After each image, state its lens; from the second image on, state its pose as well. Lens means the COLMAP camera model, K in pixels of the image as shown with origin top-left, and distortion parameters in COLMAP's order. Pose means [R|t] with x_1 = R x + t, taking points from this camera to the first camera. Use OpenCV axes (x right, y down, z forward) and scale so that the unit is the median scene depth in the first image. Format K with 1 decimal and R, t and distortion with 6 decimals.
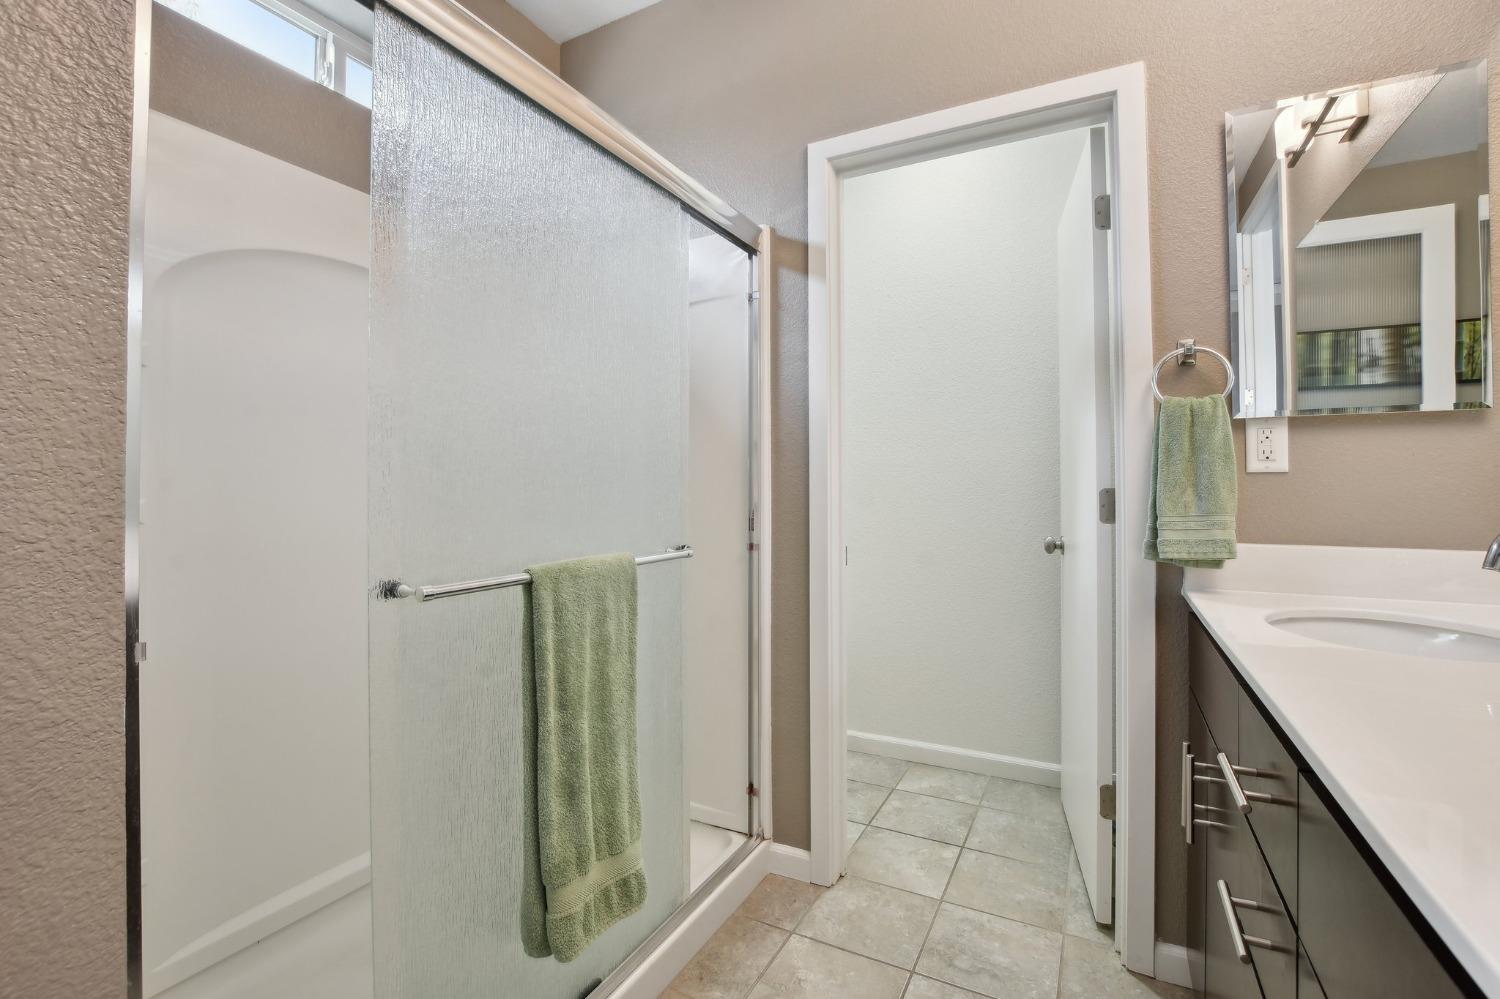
lens RADIAL K [[670.0, 0, 737.9], [0, 670.0, 480.9], [0, 0, 1]] dist [-0.018709, -0.001405]
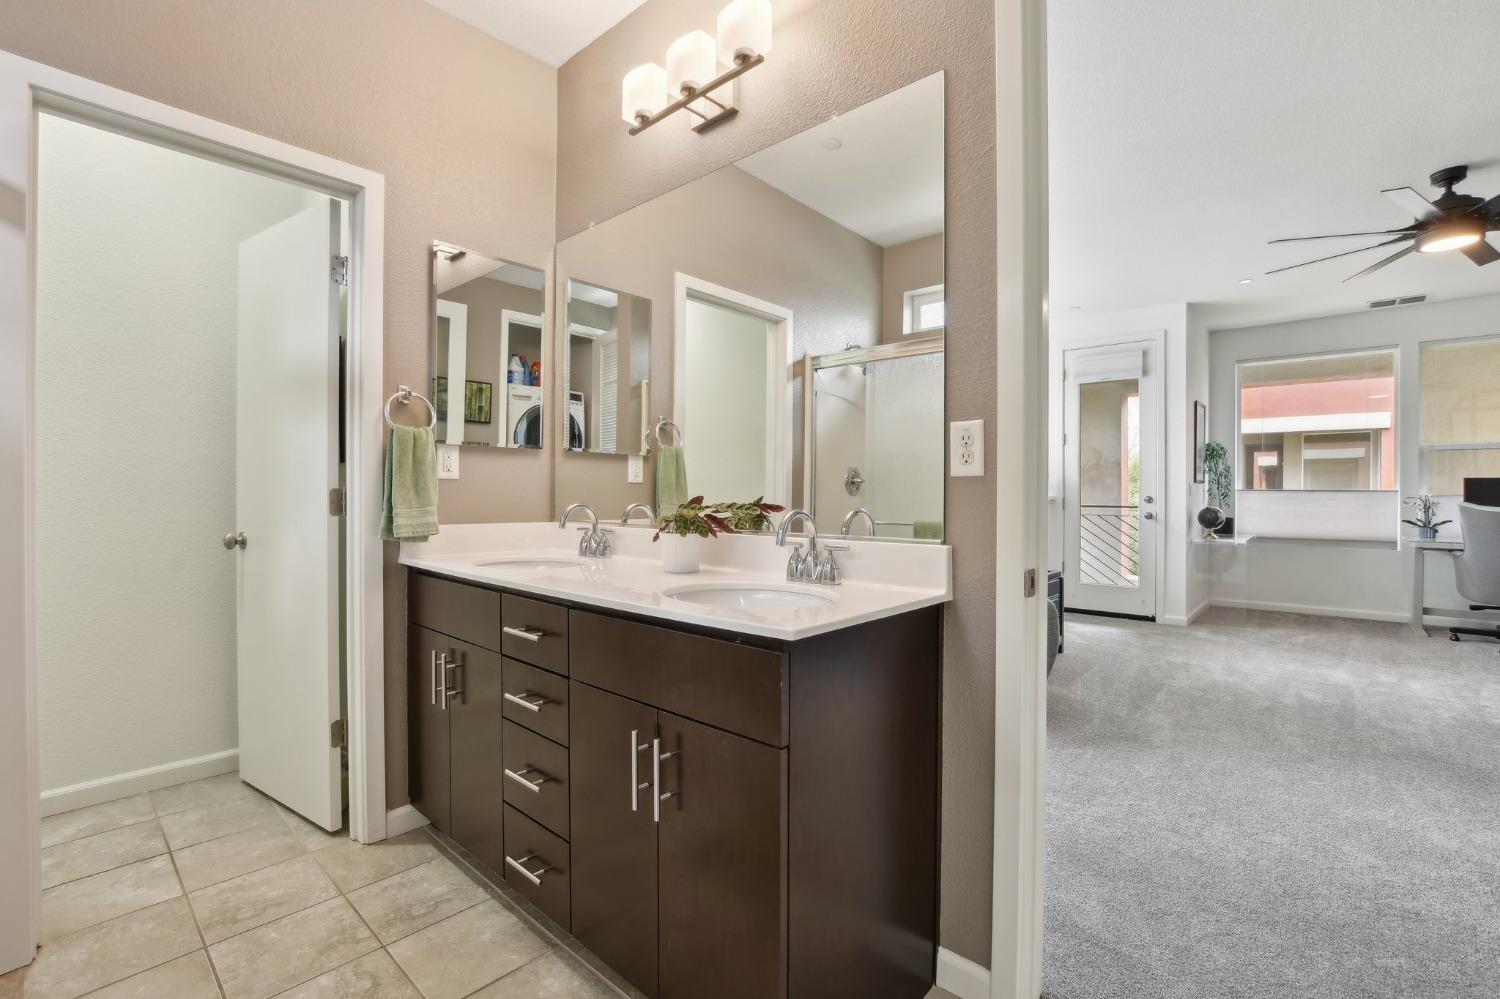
lens RADIAL K [[670.0, 0, 753.6], [0, 670.0, 498.8], [0, 0, 1]] dist [-0.018709, -0.001405]
pose [[0.239737, -0.009771, 0.970789, -0.482028], [-0.017028, 0.999753, 0.014267, -0.000657], [-0.970689, -0.019951, 0.239511, -0.075000]]
